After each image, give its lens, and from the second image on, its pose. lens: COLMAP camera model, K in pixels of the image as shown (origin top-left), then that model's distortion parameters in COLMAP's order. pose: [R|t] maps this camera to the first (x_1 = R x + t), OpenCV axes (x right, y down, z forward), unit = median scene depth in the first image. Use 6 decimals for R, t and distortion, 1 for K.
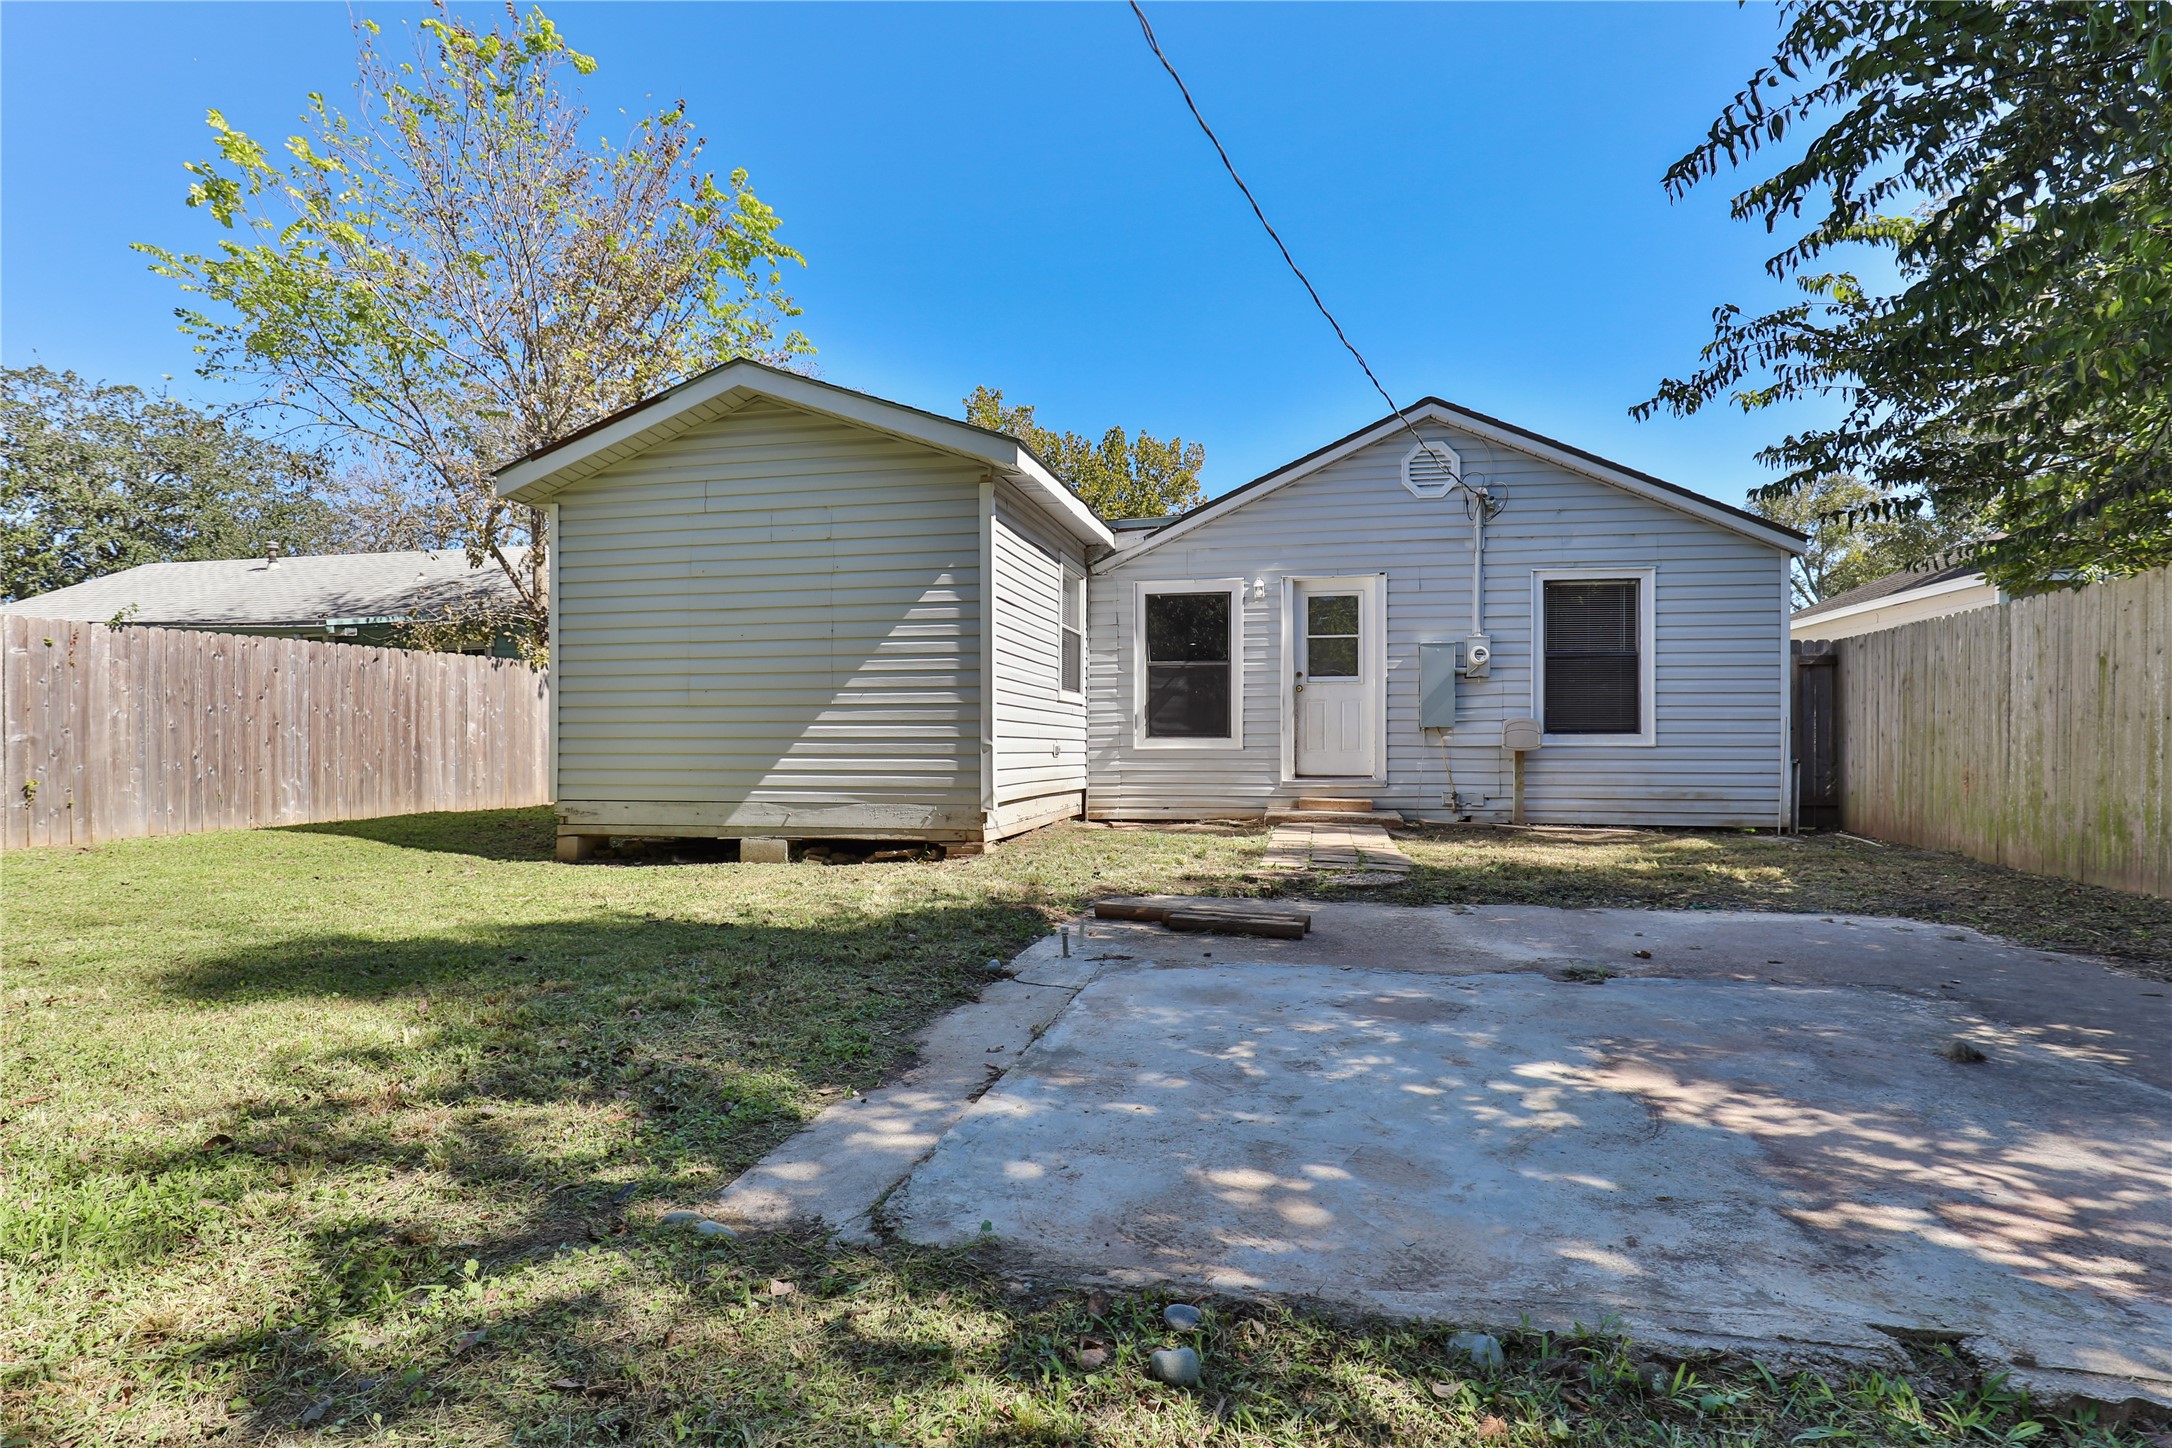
lens RADIAL K [[1048.6, 0, 1090.9], [0, 1048.6, 736.2], [0, 0, 1]] dist [-0.013529, 0.001644]
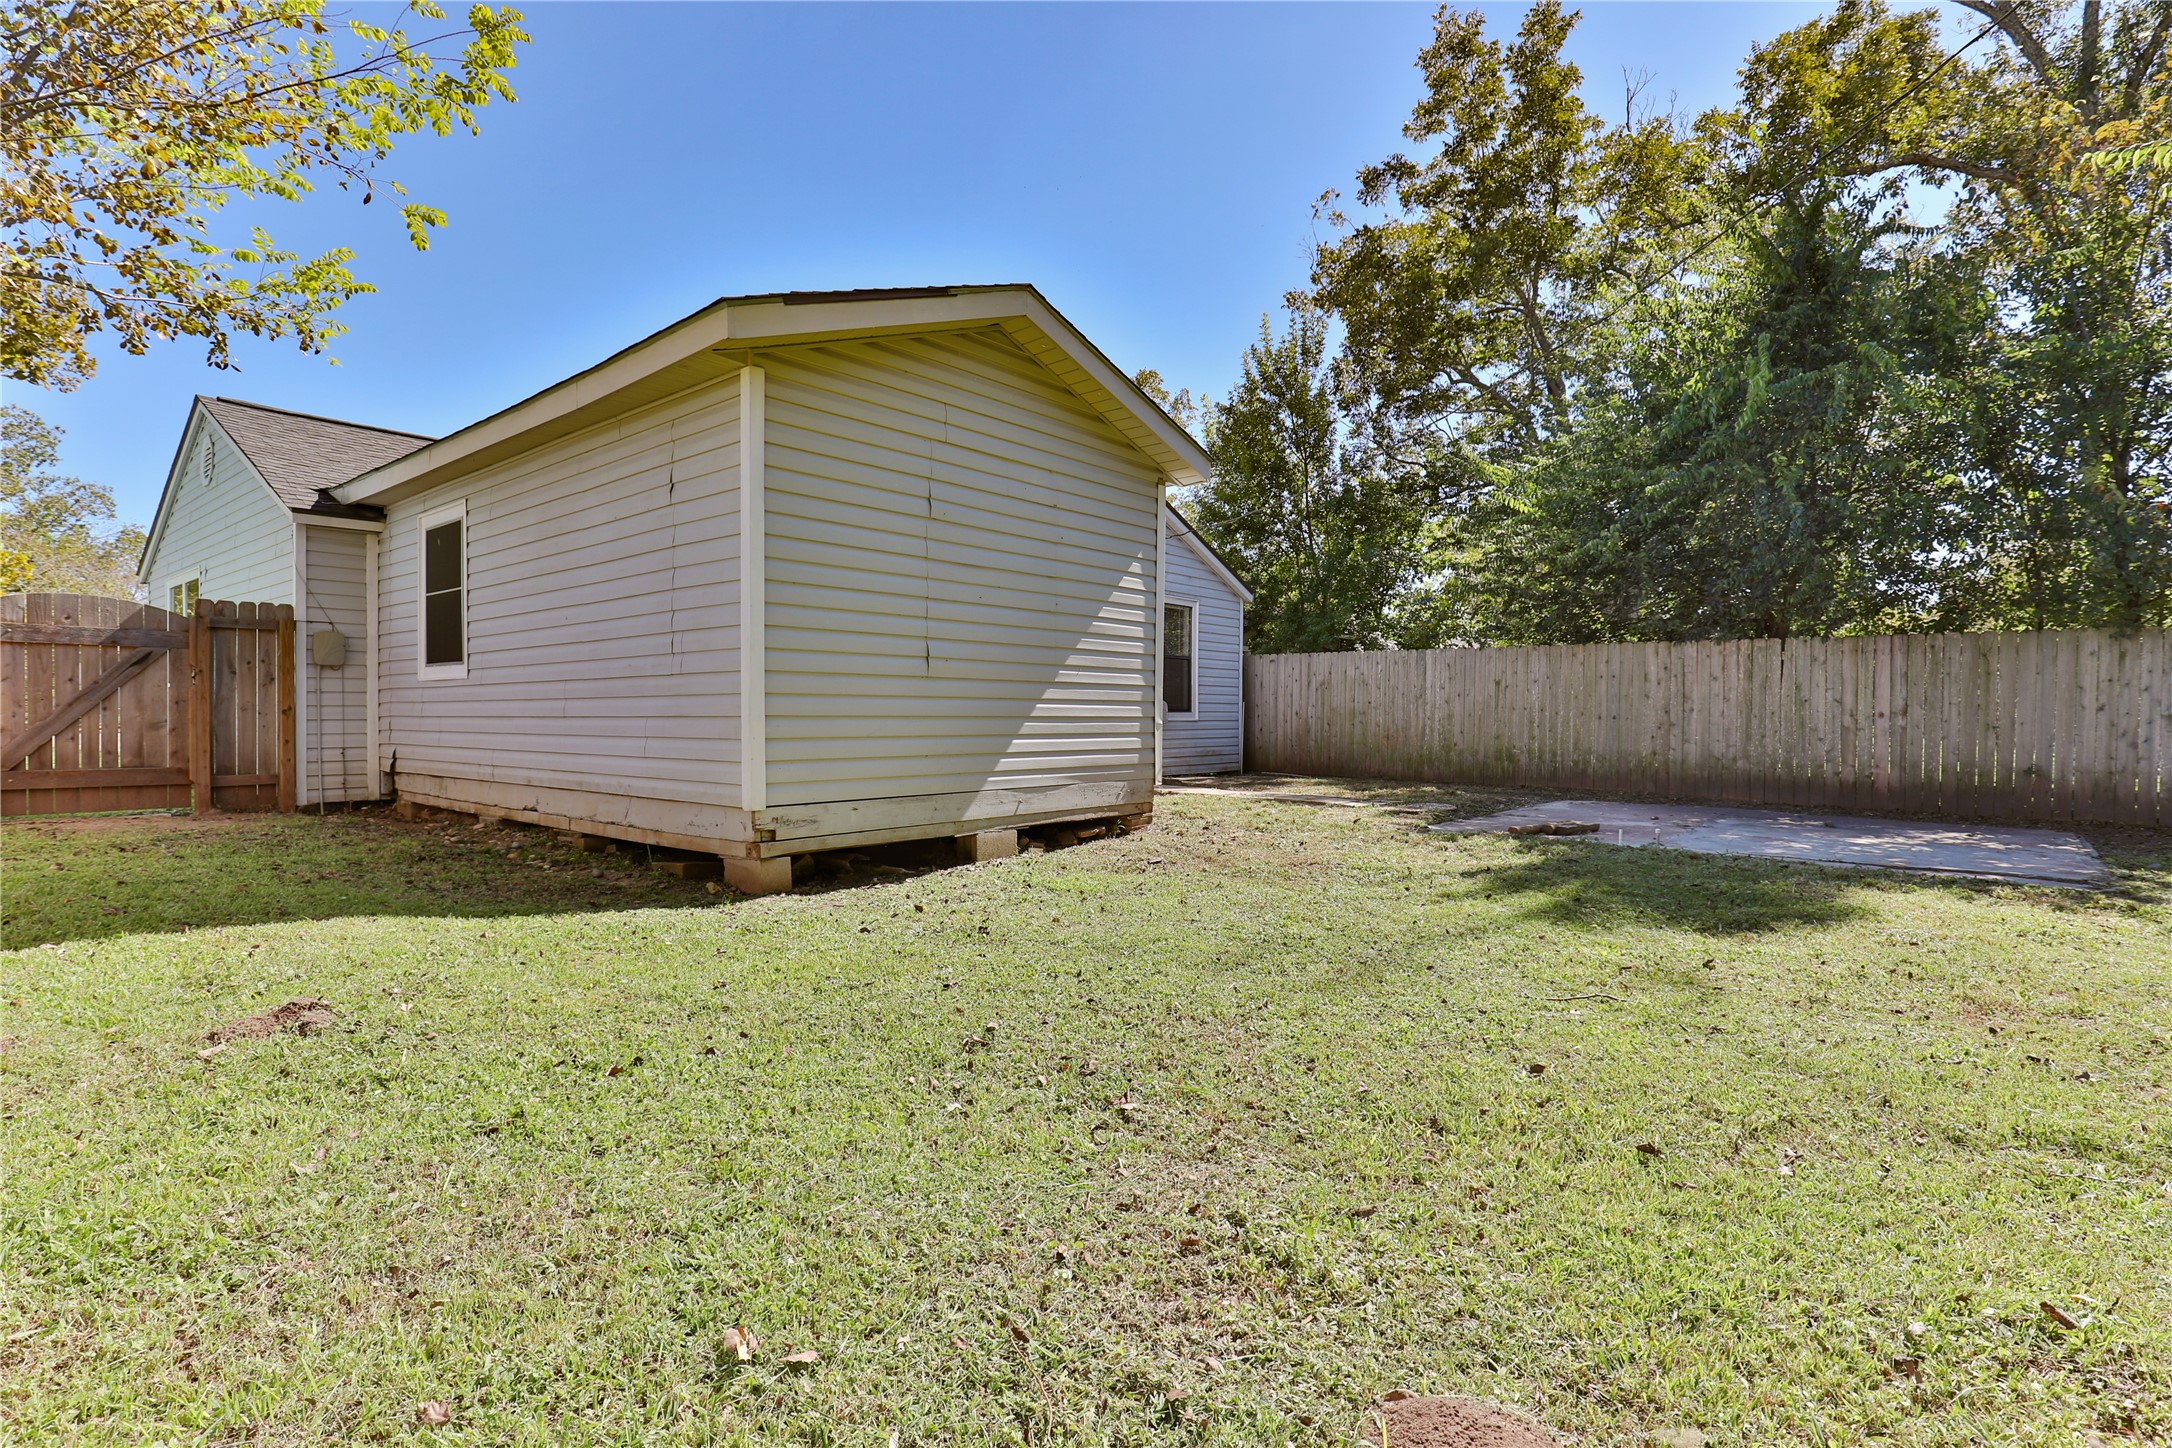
lens RADIAL K [[1048.6, 0, 1085.3], [0, 1048.6, 727.1], [0, 0, 1]] dist [-0.013529, 0.001644]
pose [[0.486082, -0.009039, 0.873866, -1.054899], [-0.010060, 0.999822, 0.015938, -0.004695], [-0.873855, -0.016538, 0.485905, 0.509287]]
